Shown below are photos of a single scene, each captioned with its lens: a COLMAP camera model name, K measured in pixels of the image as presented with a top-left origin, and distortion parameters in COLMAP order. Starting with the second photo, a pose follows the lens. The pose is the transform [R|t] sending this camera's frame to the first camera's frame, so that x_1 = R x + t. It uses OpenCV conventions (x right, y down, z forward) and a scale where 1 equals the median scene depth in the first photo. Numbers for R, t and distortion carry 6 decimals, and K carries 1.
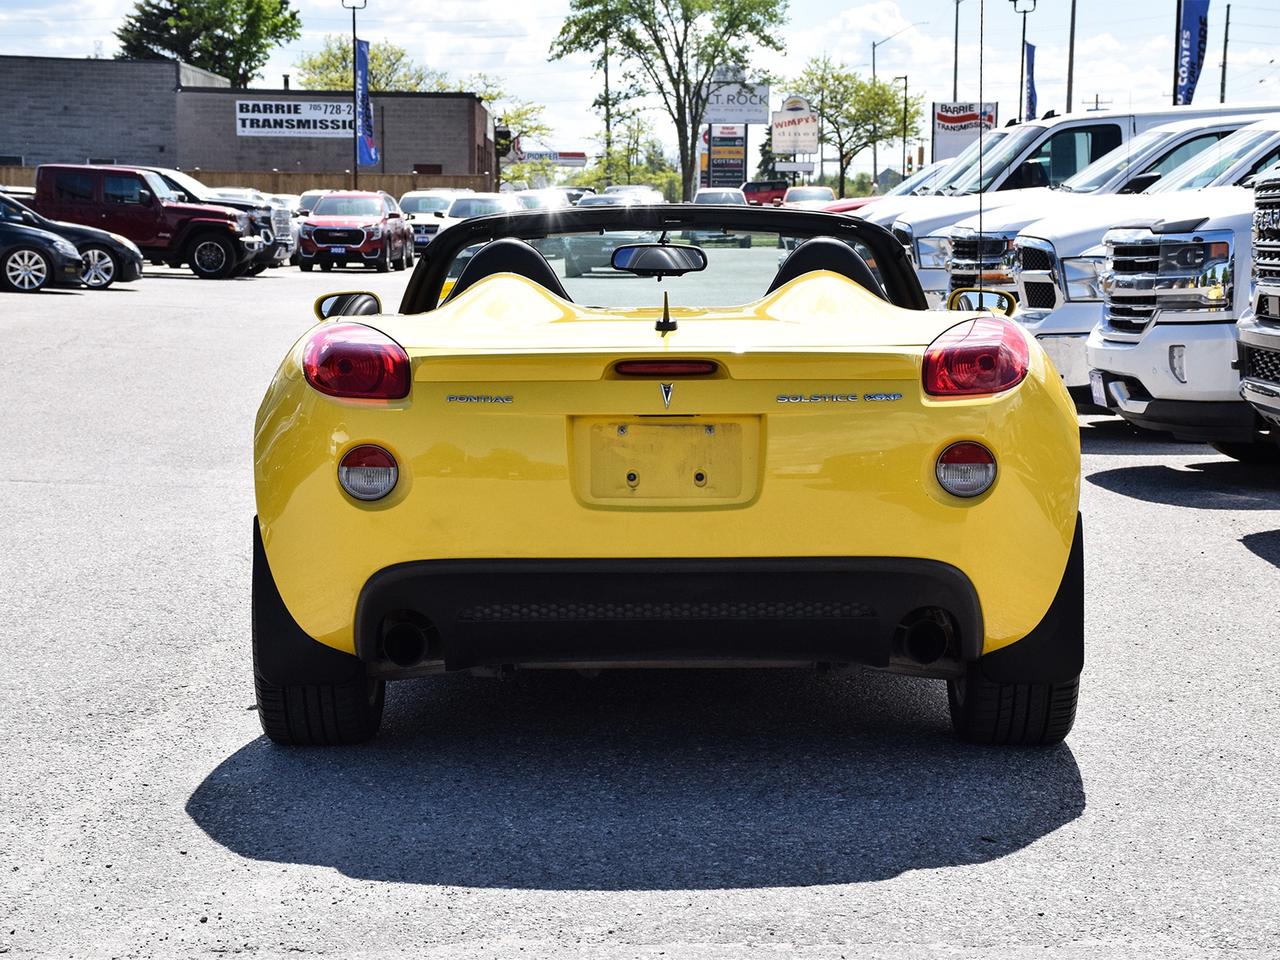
lens RADIAL K [[2979.9, 0, 640.0], [0, 2979.9, 480.0], [0, 0, 1]] dist [0.519759, 0.399223]
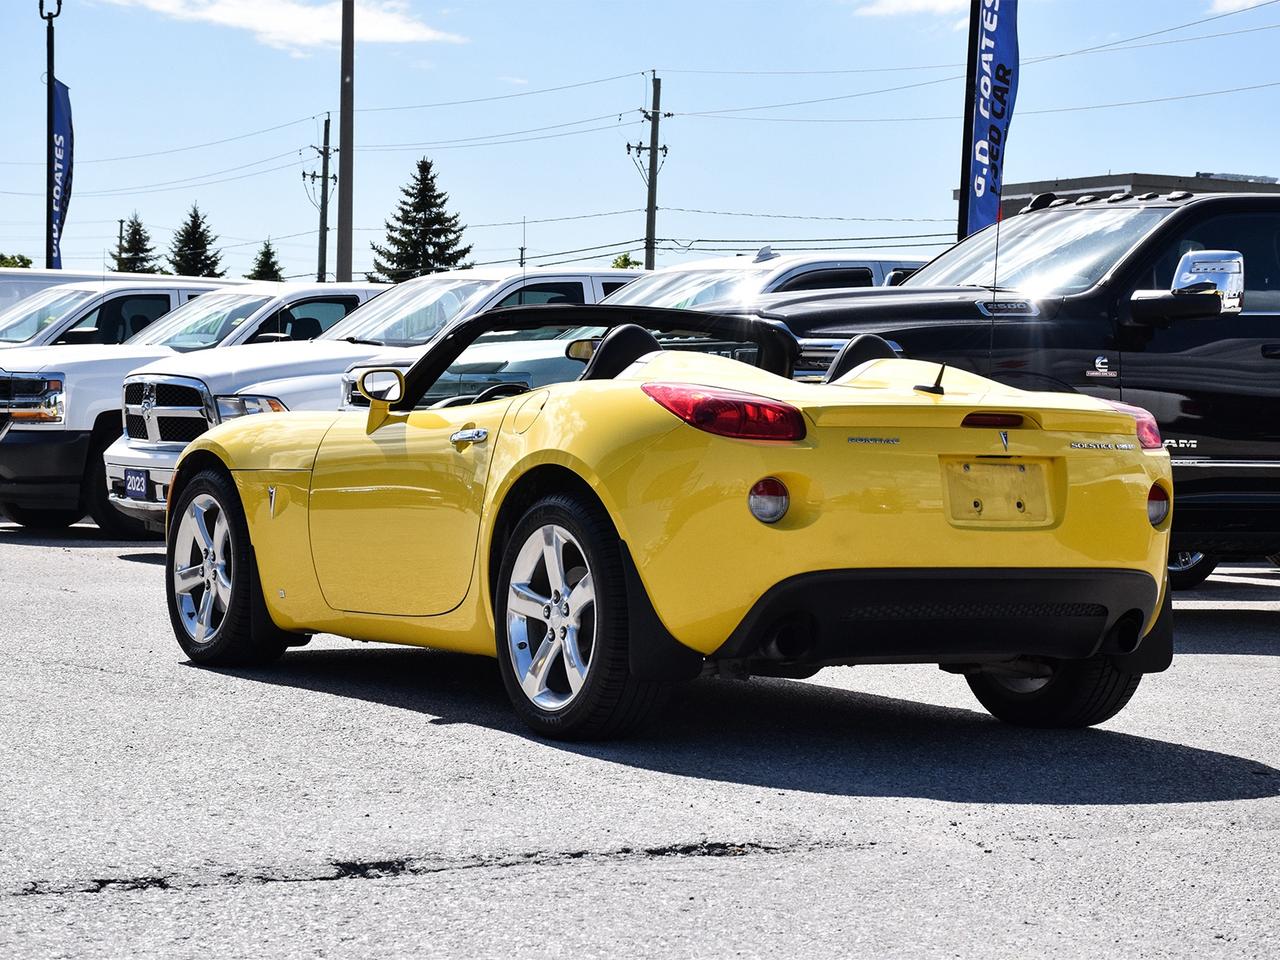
lens RADIAL K [[3048.0, 0, 638.1], [0, 3048.0, 478.6], [0, 0, 1]] dist [0.492621, 0.481253]
pose [[0.857432, 0.018602, 0.514261, -0.356052], [0.013902, 0.998144, -0.059284, 0.028373], [-0.514409, 0.057982, 0.855582, -0.022262]]
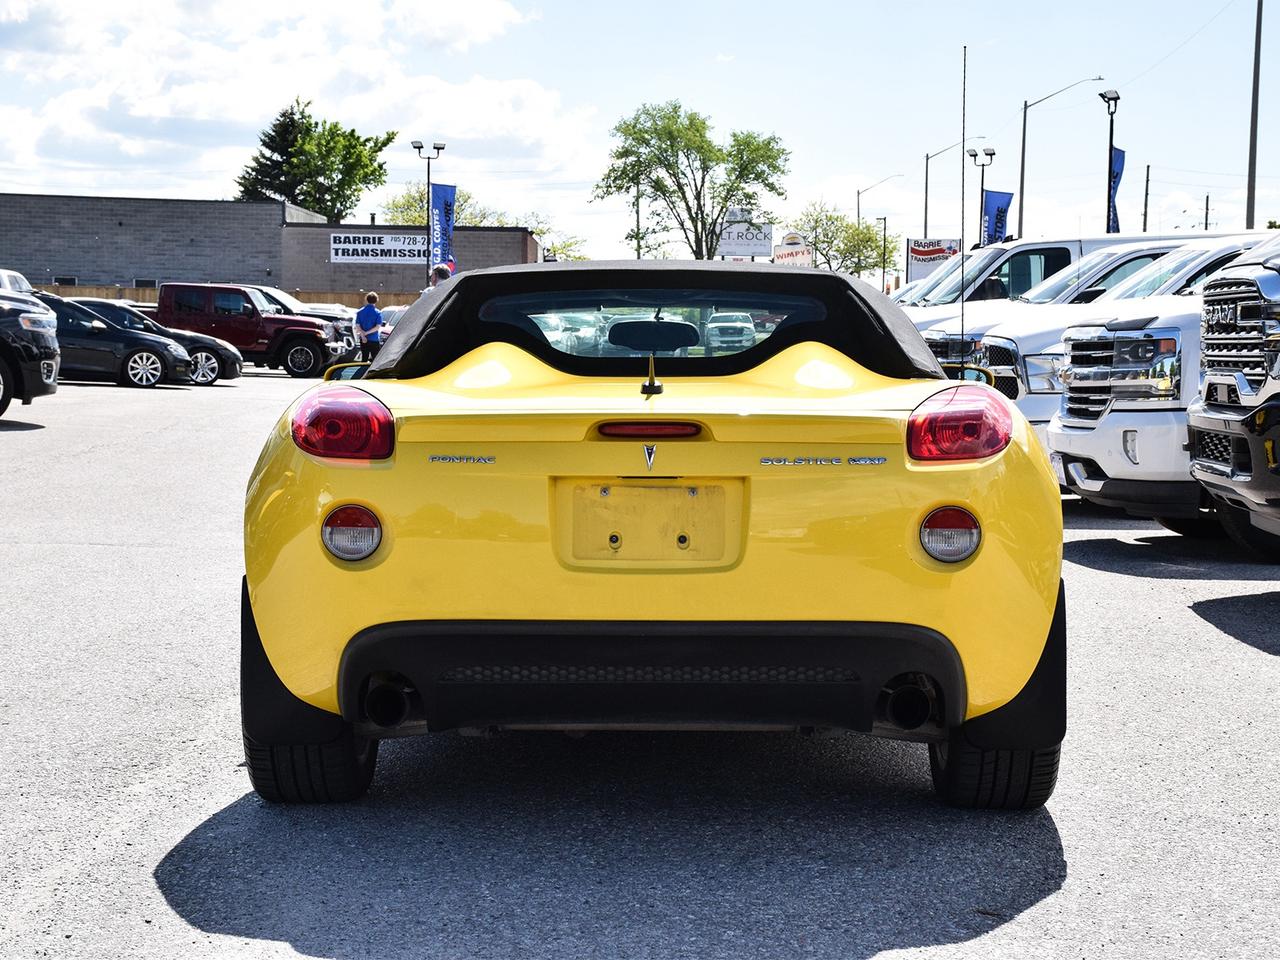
lens RADIAL K [[2466.8, 0, 640.0], [0, 2466.8, 480.0], [0, 0, 1]] dist [0.314440, 0.257157]
pose [[0.999920, 0.007829, -0.009954, 0.006171], [-0.008107, 0.999569, -0.028198, 0.001091], [0.009729, 0.028277, 0.999553, 0.078992]]
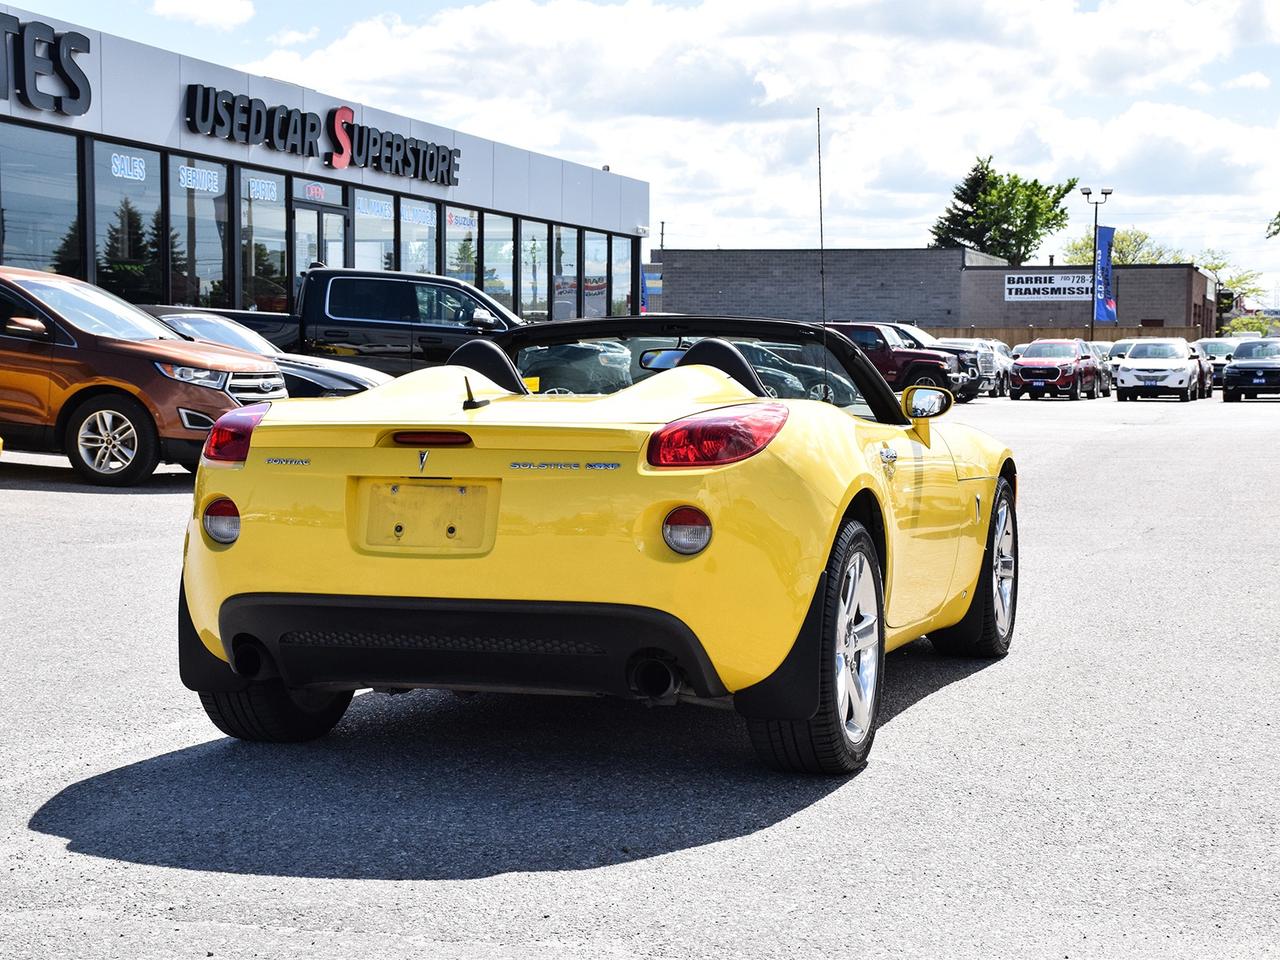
lens RADIAL K [[2231.9, 0, 640.0], [0, 2231.9, 480.0], [0, 0, 1]] dist [0.233822, 0.130288]
pose [[0.950229, 0.019925, -0.310914, 0.163092], [-0.030891, 0.999061, -0.030383, 0.001682], [0.310017, 0.038475, 0.949952, 0.078344]]
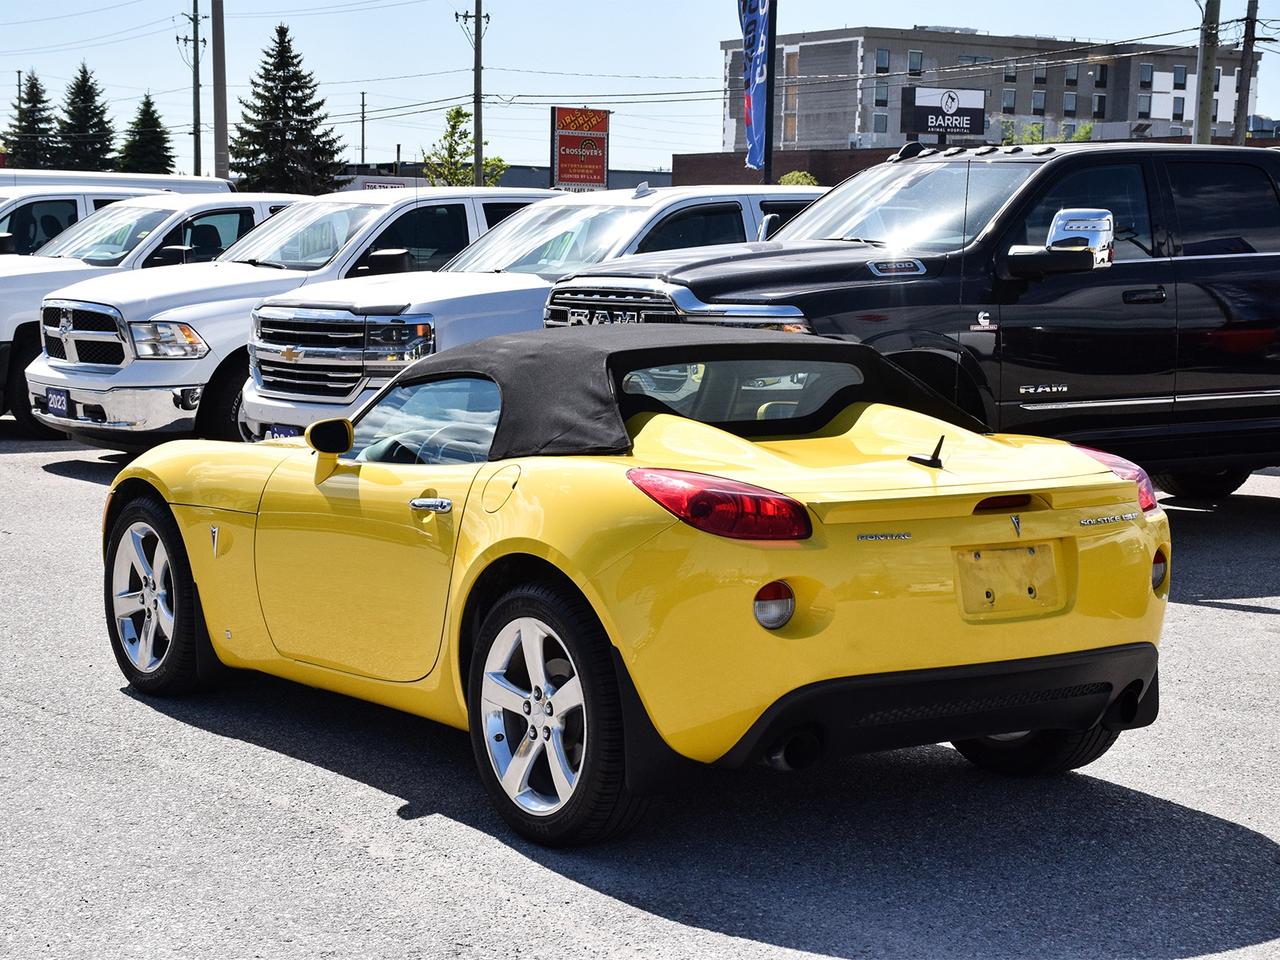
lens RADIAL K [[2466.8, 0, 640.0], [0, 2466.8, 480.0], [0, 0, 1]] dist [0.314440, 0.257157]
pose [[0.818972, -0.046630, 0.571936, -0.304772], [0.039652, 0.998909, 0.024663, -0.034277], [-0.572462, 0.002480, 0.819927, 0.115460]]
